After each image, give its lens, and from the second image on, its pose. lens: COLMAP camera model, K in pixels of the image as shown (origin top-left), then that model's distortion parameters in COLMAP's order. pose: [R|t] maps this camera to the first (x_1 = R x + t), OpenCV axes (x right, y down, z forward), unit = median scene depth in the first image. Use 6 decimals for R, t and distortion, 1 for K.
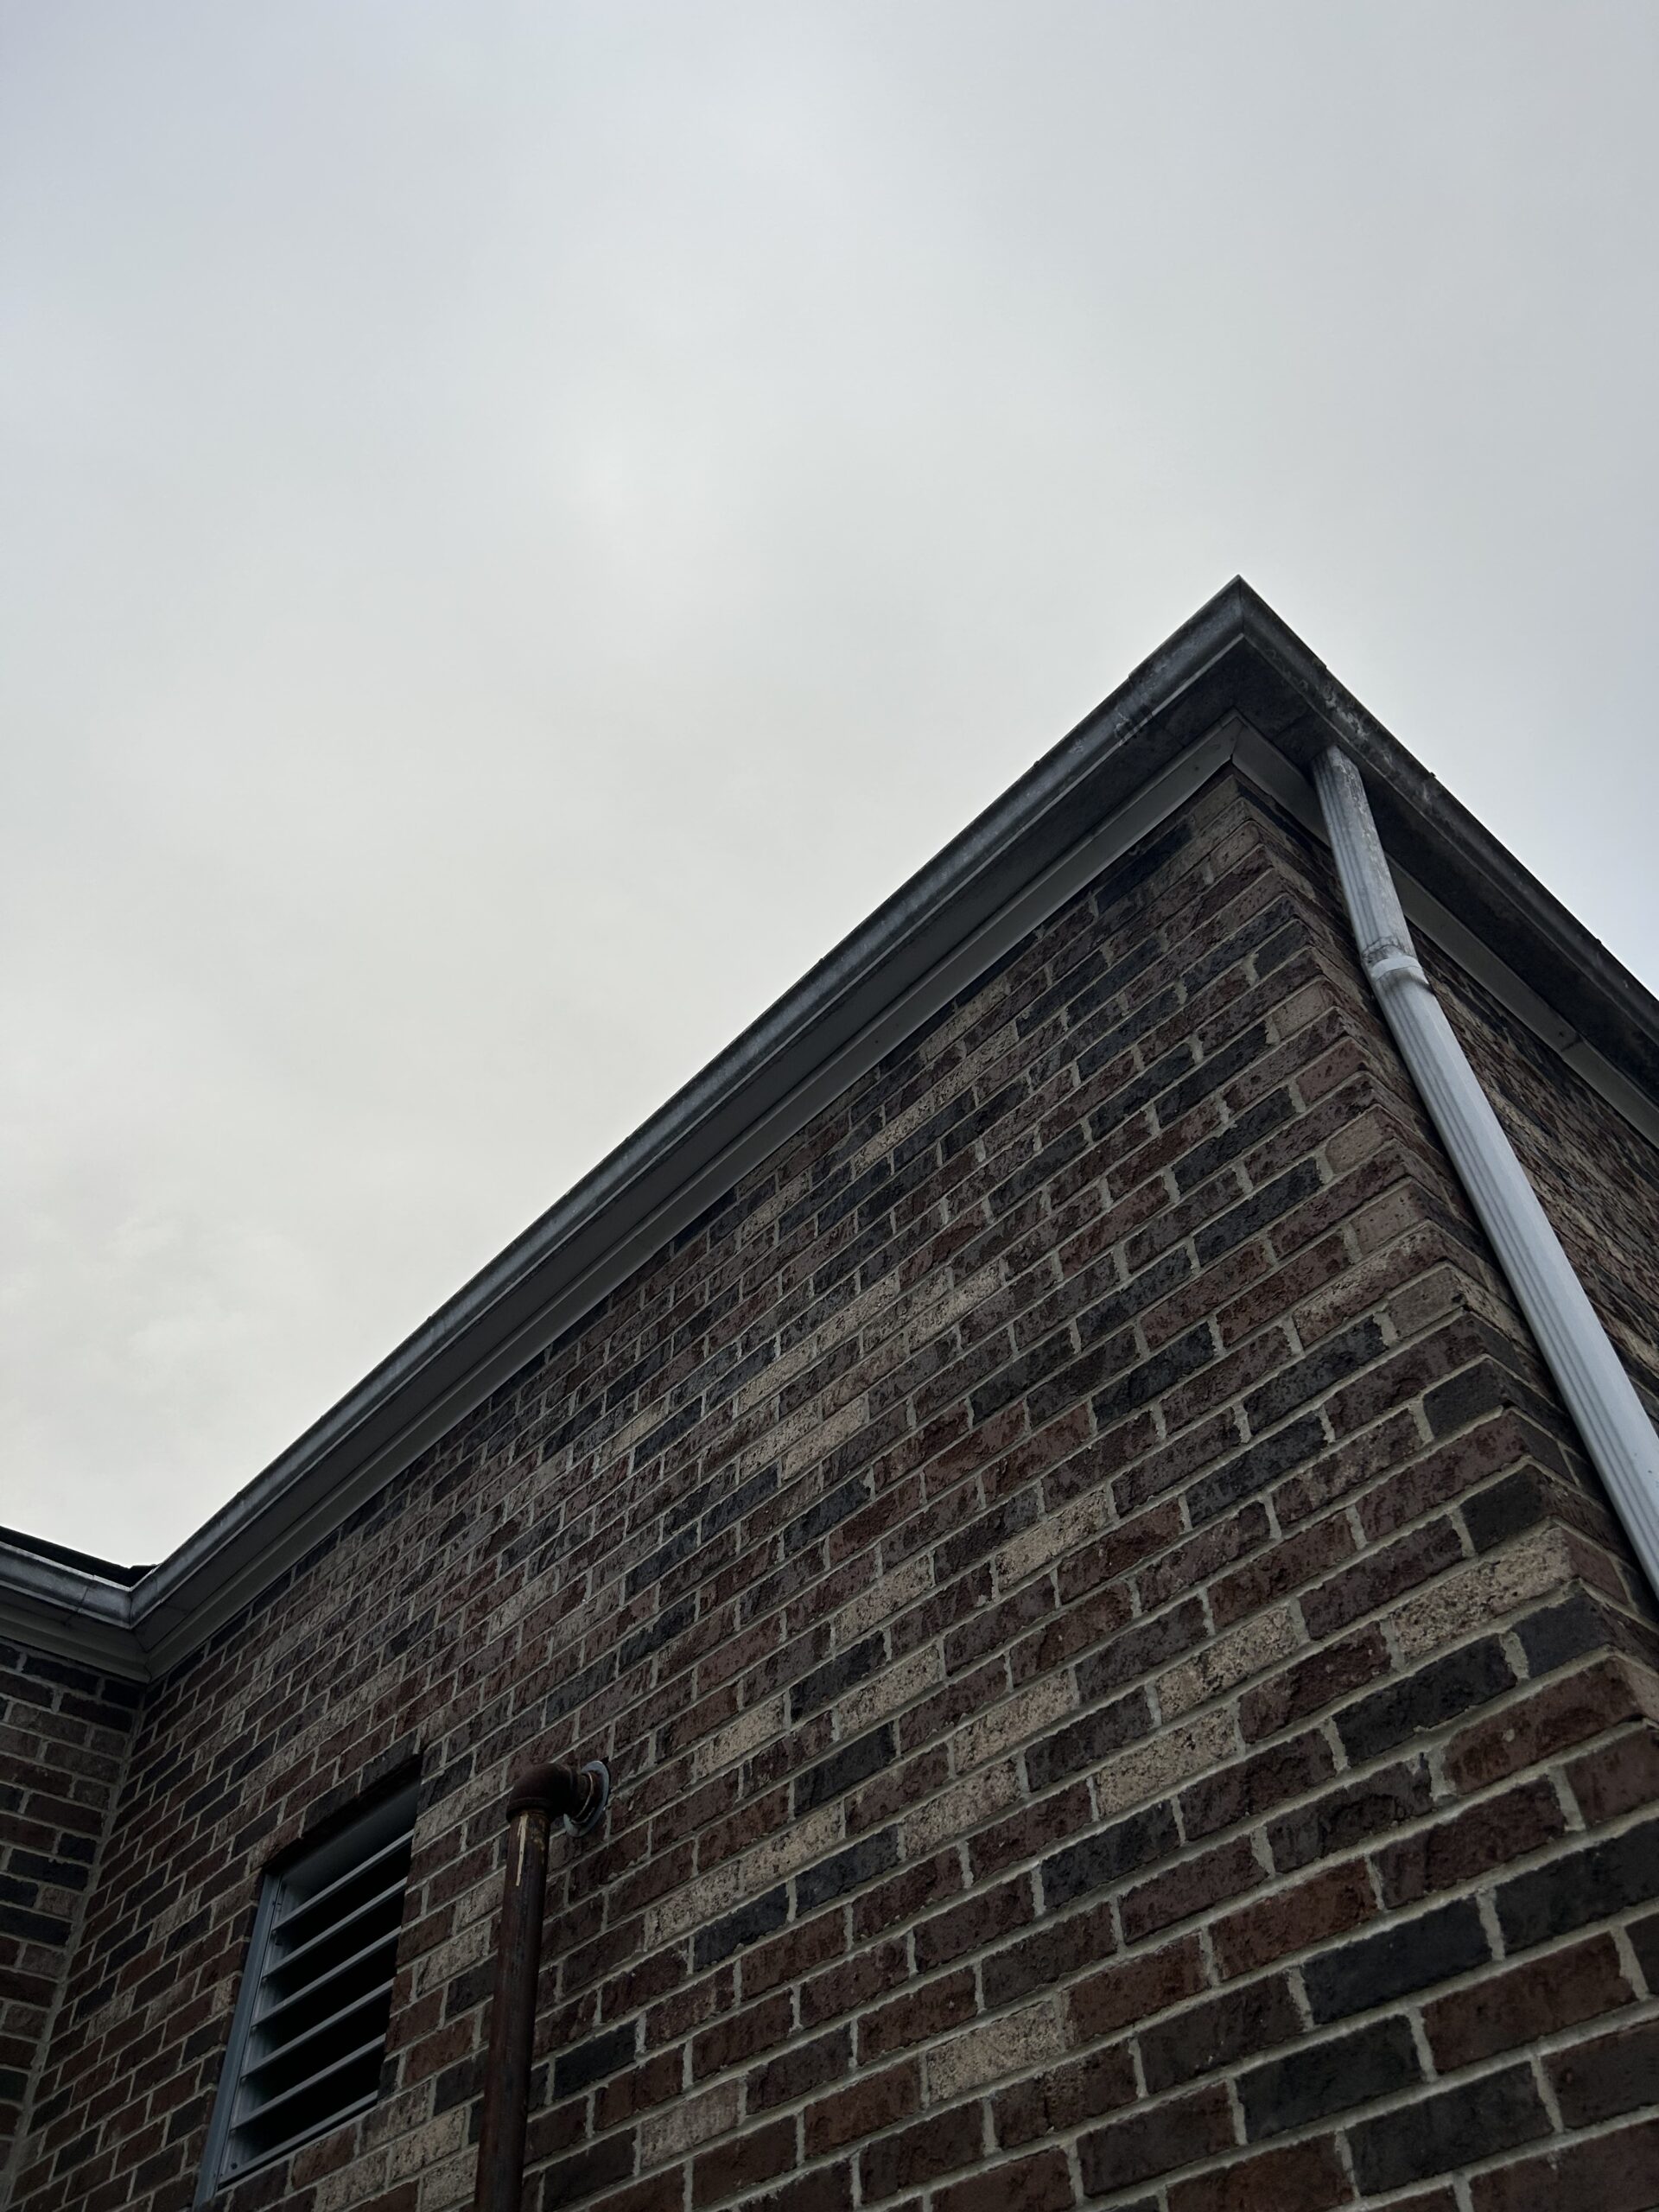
lens RADIAL K [[1685.0, 0, 814.8], [0, 1685.0, 1096.5], [0, 0, 1]] dist [0.052331, -0.057076]
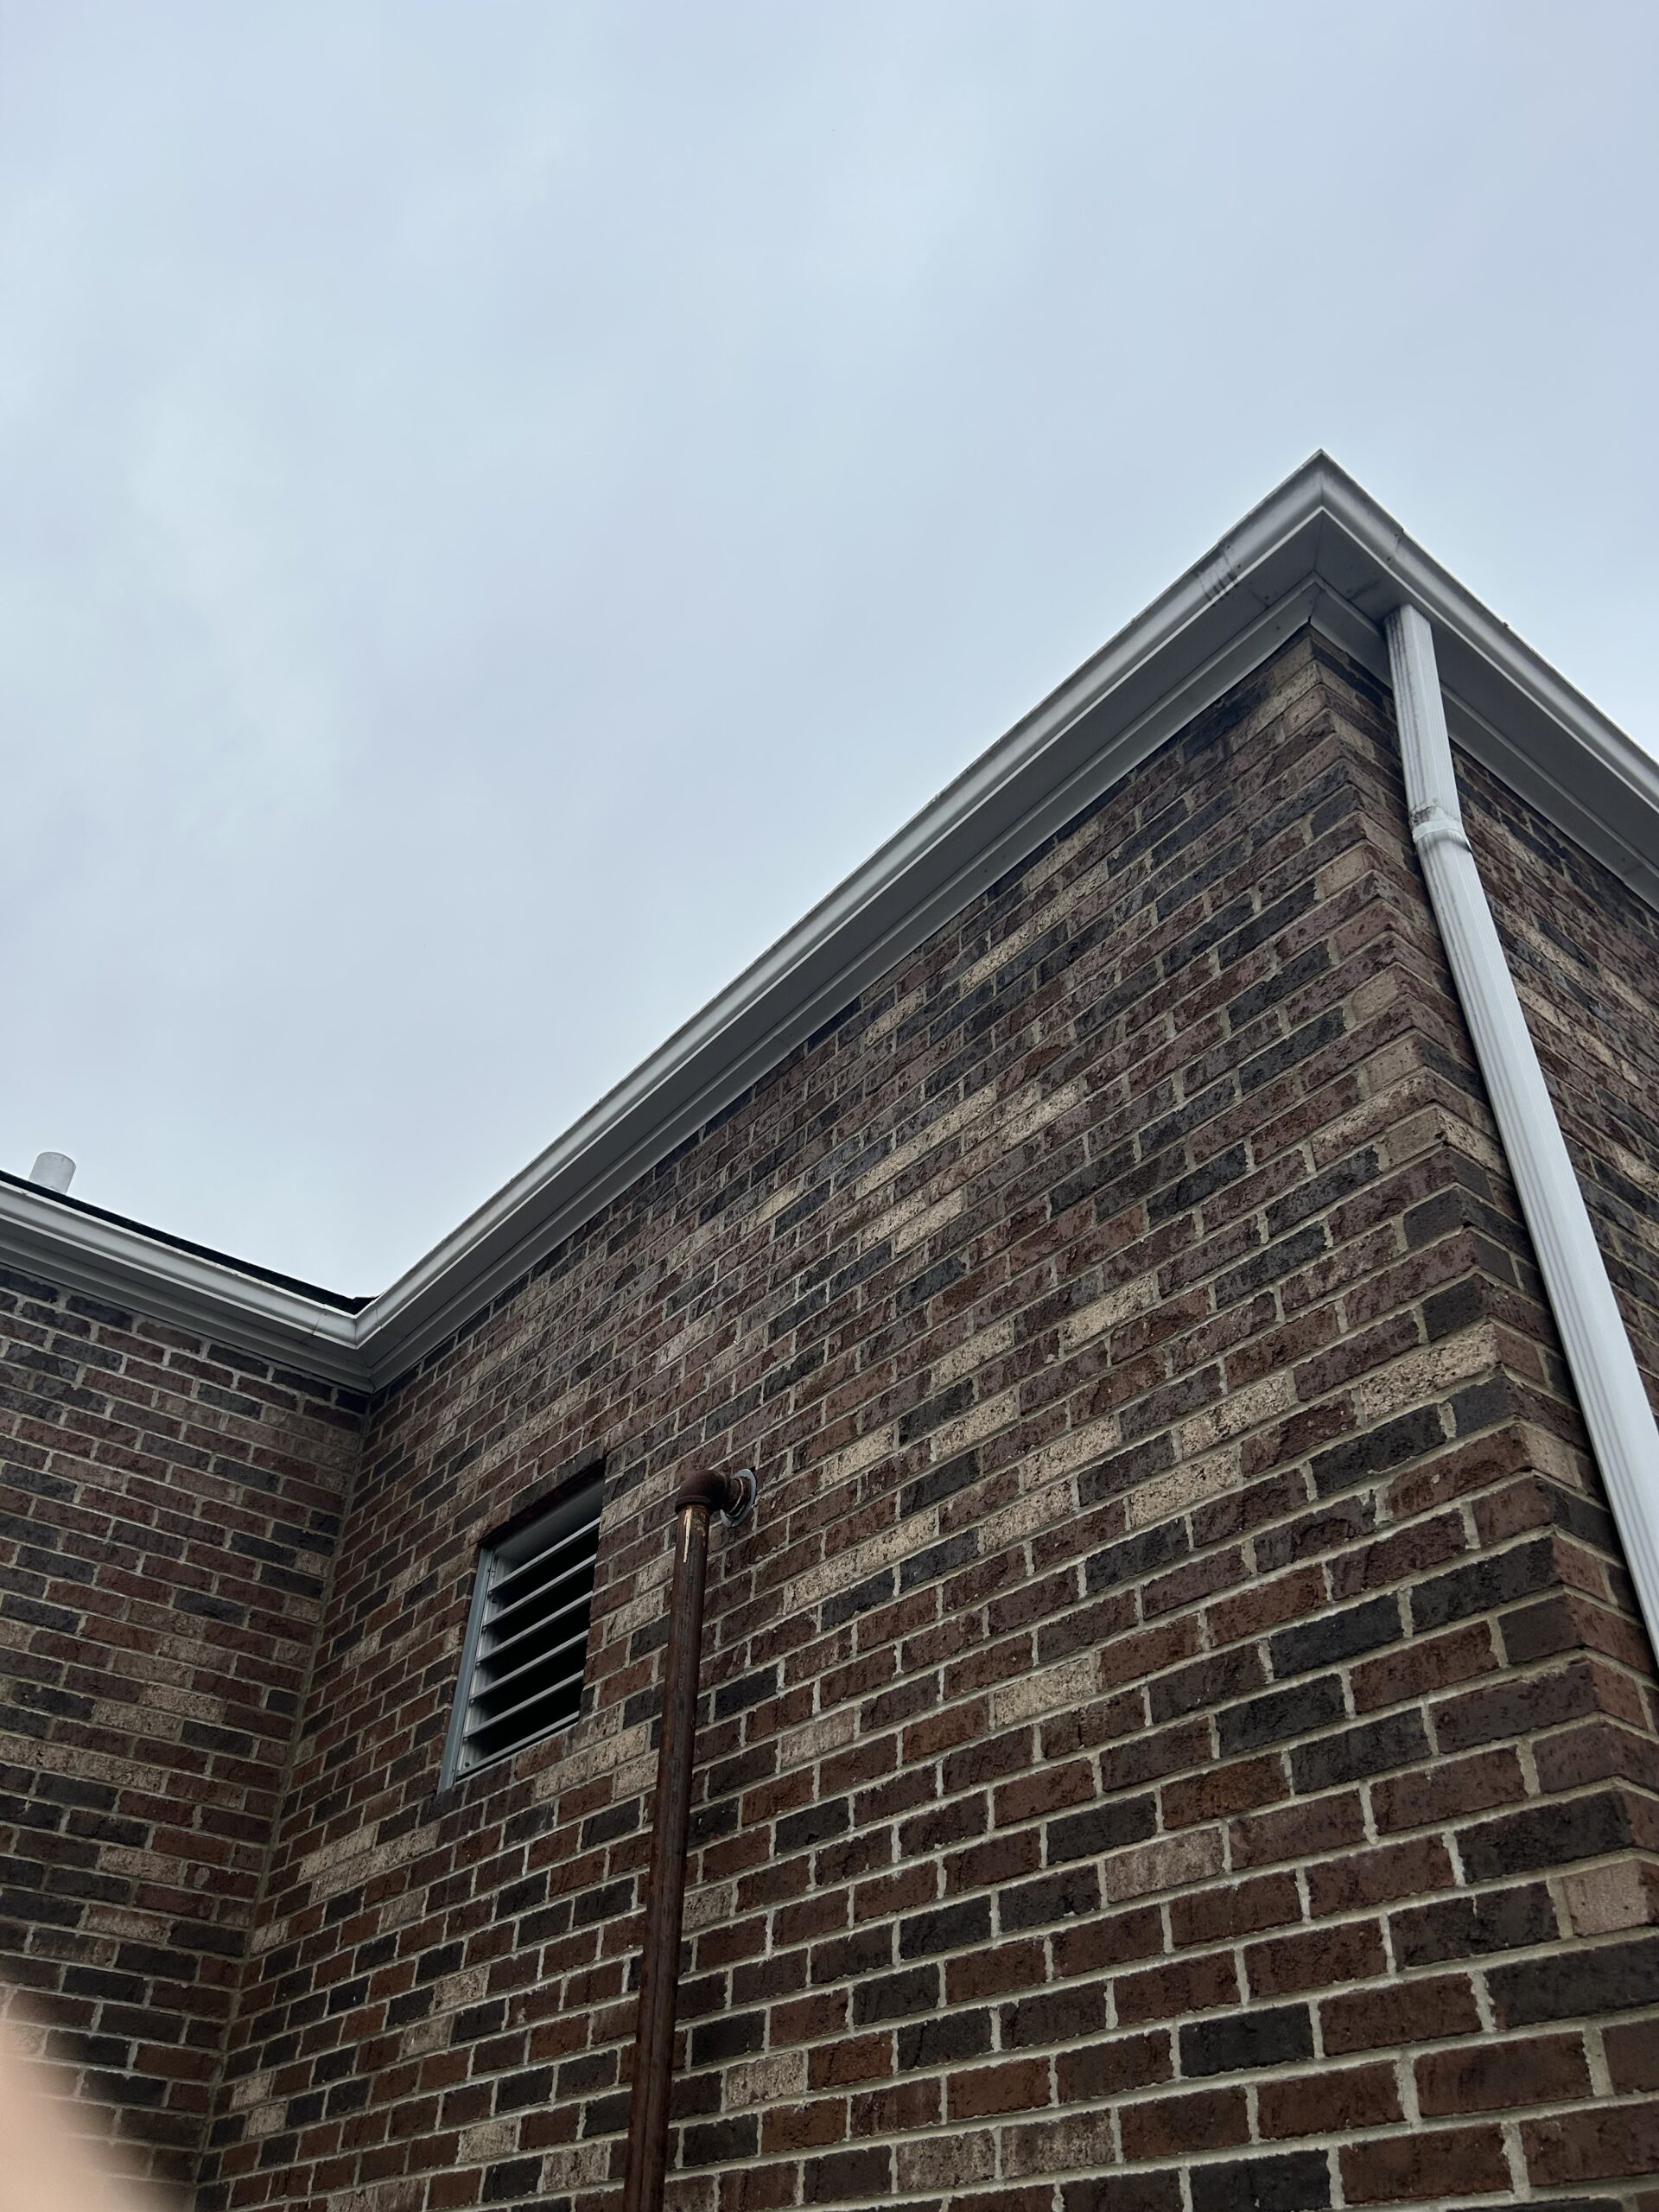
lens RADIAL K [[1680.3, 0, 803.3], [0, 1680.3, 1106.0], [0, 0, 1]] dist [0.150857, -0.353417]
pose [[0.995357, 0.010513, -0.095672, 0.033774], [0.005193, 0.986704, 0.162446, -0.084012], [0.096108, -0.162188, 0.982068, -0.196341]]
